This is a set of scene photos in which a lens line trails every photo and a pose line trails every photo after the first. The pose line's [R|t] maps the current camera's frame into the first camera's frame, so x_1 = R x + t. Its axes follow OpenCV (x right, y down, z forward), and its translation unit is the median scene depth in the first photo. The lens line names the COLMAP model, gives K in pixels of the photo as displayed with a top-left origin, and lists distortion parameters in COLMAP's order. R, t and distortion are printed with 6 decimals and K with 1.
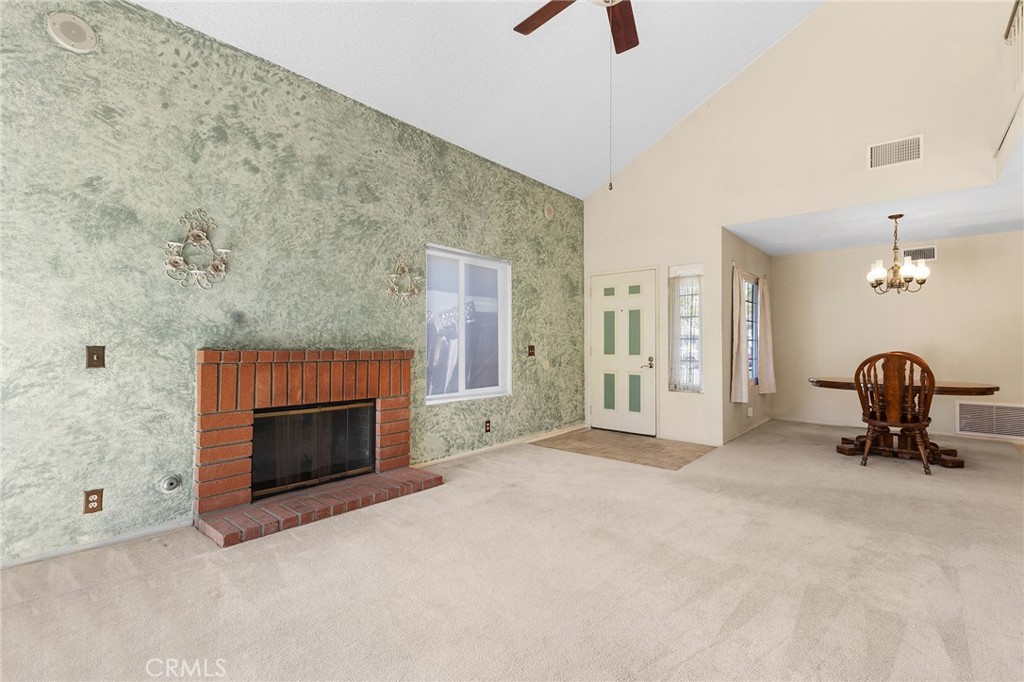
lens RADIAL K [[463.8, 0, 510.0], [0, 463.8, 338.7], [0, 0, 1]] dist [0.004828, -0.000457]
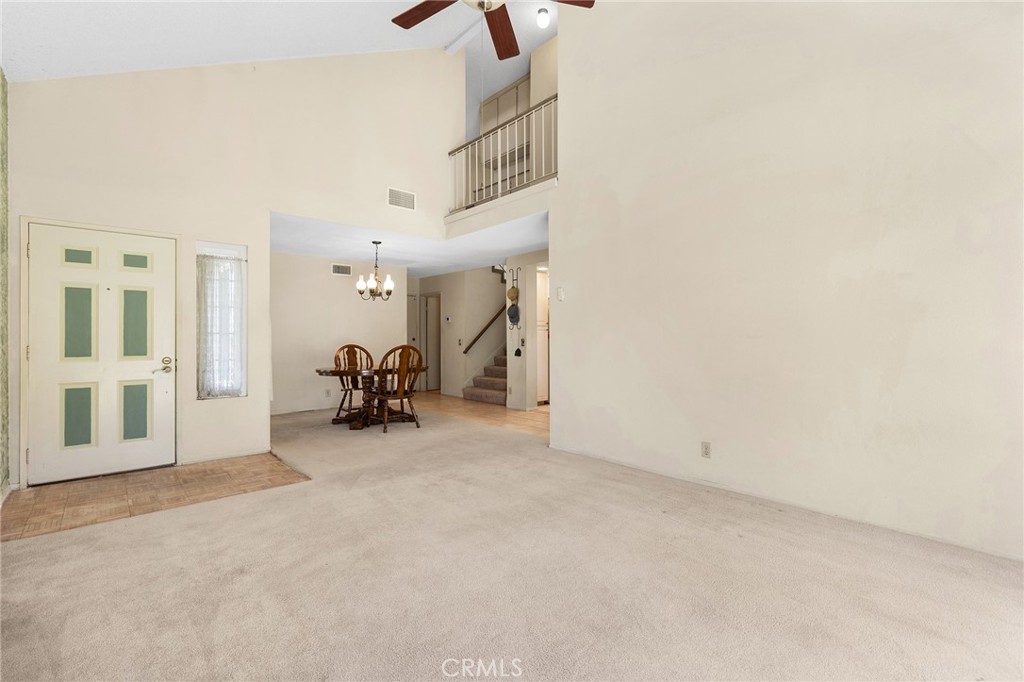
lens RADIAL K [[463.8, 0, 515.5], [0, 463.8, 336.7], [0, 0, 1]] dist [0.004828, -0.000457]
pose [[0.120934, 0.003083, 0.992656, -0.354550], [-0.003696, 0.999990, -0.002655, 0.006333], [-0.992654, -0.003347, 0.120944, 0.361911]]
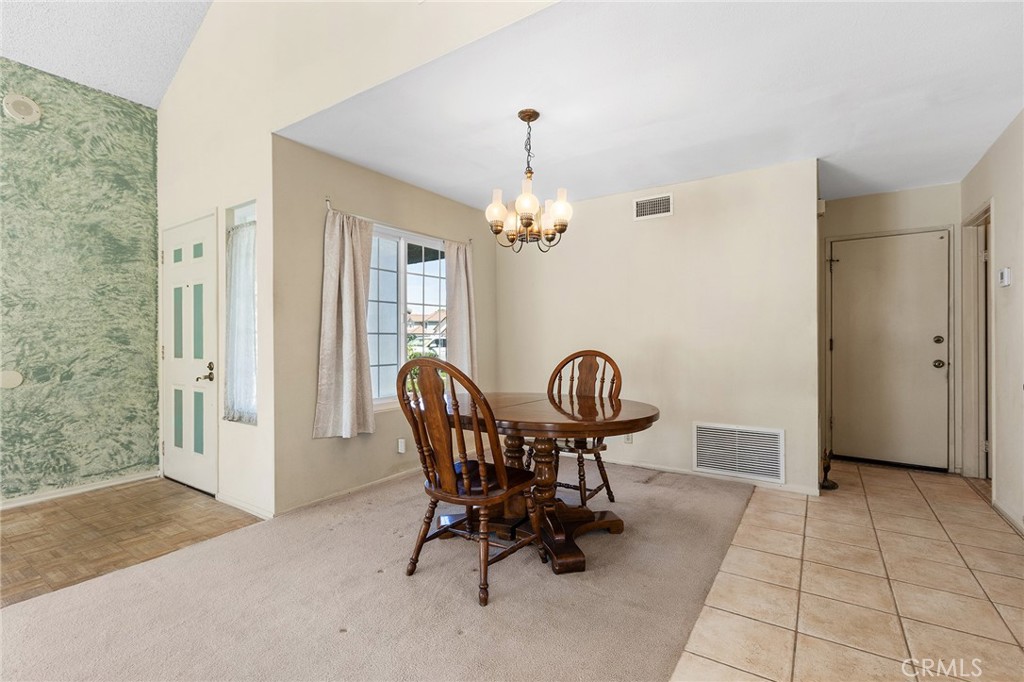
lens RADIAL K [[463.8, 0, 515.2], [0, 463.8, 340.3], [0, 0, 1]] dist [0.004828, -0.000457]
pose [[0.992514, -0.004946, 0.122028, 0.613068], [0.003944, 0.999957, 0.008449, 0.007173], [-0.122065, -0.007904, 0.992491, 0.356978]]
